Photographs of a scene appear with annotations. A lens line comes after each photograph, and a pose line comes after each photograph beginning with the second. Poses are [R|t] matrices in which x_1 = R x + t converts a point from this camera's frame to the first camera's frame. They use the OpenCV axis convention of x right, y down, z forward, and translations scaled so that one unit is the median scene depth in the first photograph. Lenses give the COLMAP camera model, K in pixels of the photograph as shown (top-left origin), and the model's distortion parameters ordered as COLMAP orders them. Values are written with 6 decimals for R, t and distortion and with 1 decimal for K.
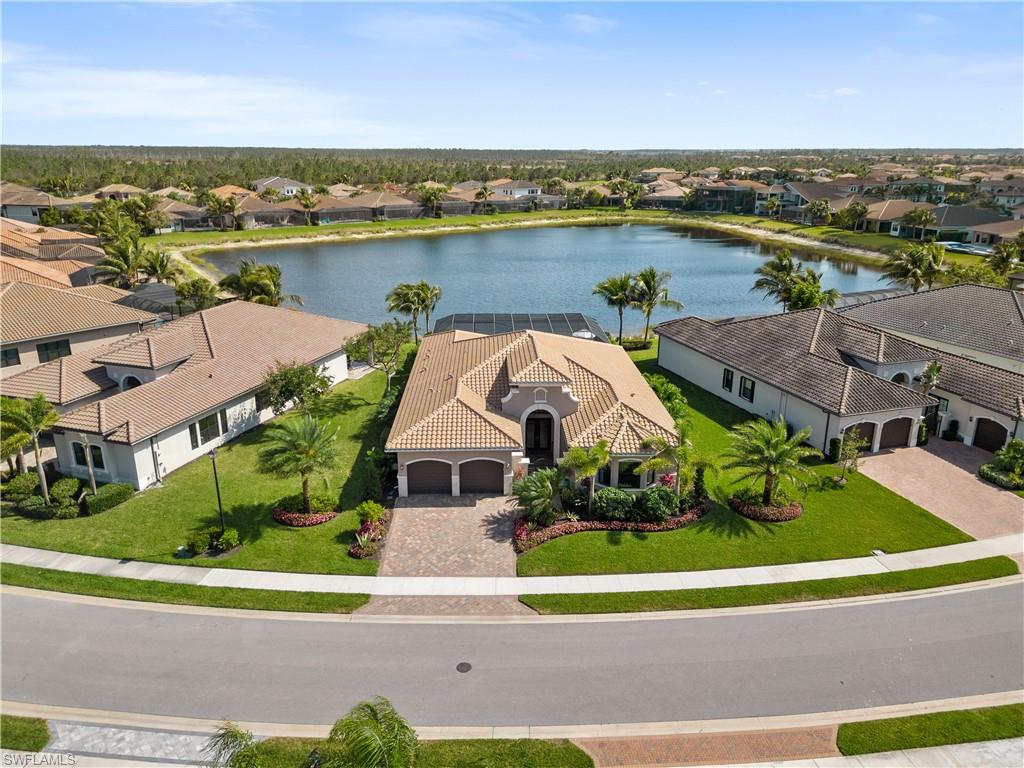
lens RADIAL K [[722.1, 0, 519.6], [0, 722.1, 383.9], [0, 0, 1]] dist [0.066853, -0.069634]
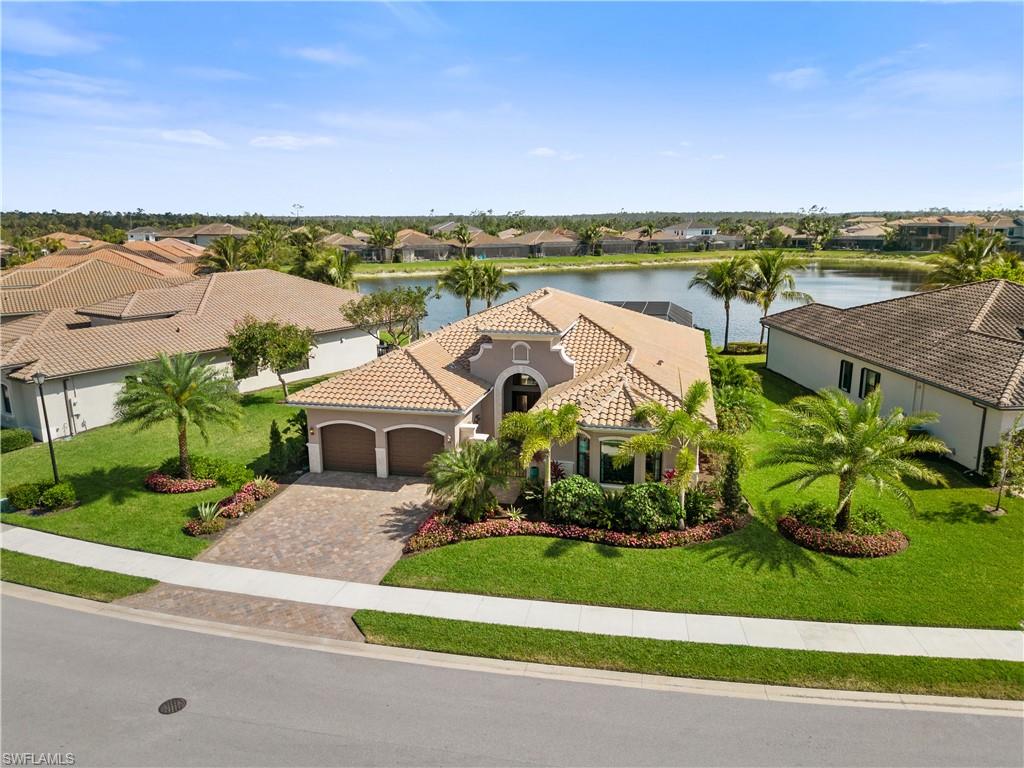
lens RADIAL K [[722.1, 0, 519.6], [0, 722.1, 383.9], [0, 0, 1]] dist [0.066853, -0.069634]
pose [[0.964308, 0.046630, -0.260644, 0.230978], [-0.069149, 0.994560, -0.077901, 0.109658], [0.255594, 0.093144, 0.962287, 0.332048]]
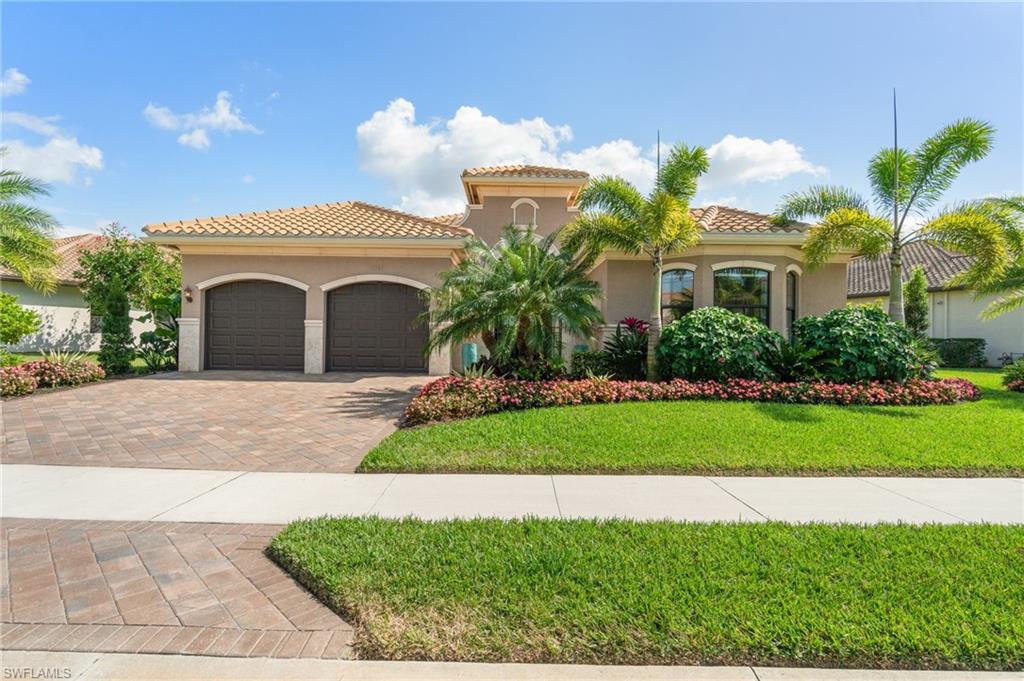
lens RADIAL K [[538.1, 0, 512.0], [0, 538.1, 340.5], [0, 0, 1]] dist [-0.002542, -0.000354]
pose [[0.999111, 0.008848, -0.041223, 0.038540], [-0.020939, 0.952758, -0.303007, 0.230622], [0.036595, 0.303601, 0.952096, 0.710189]]
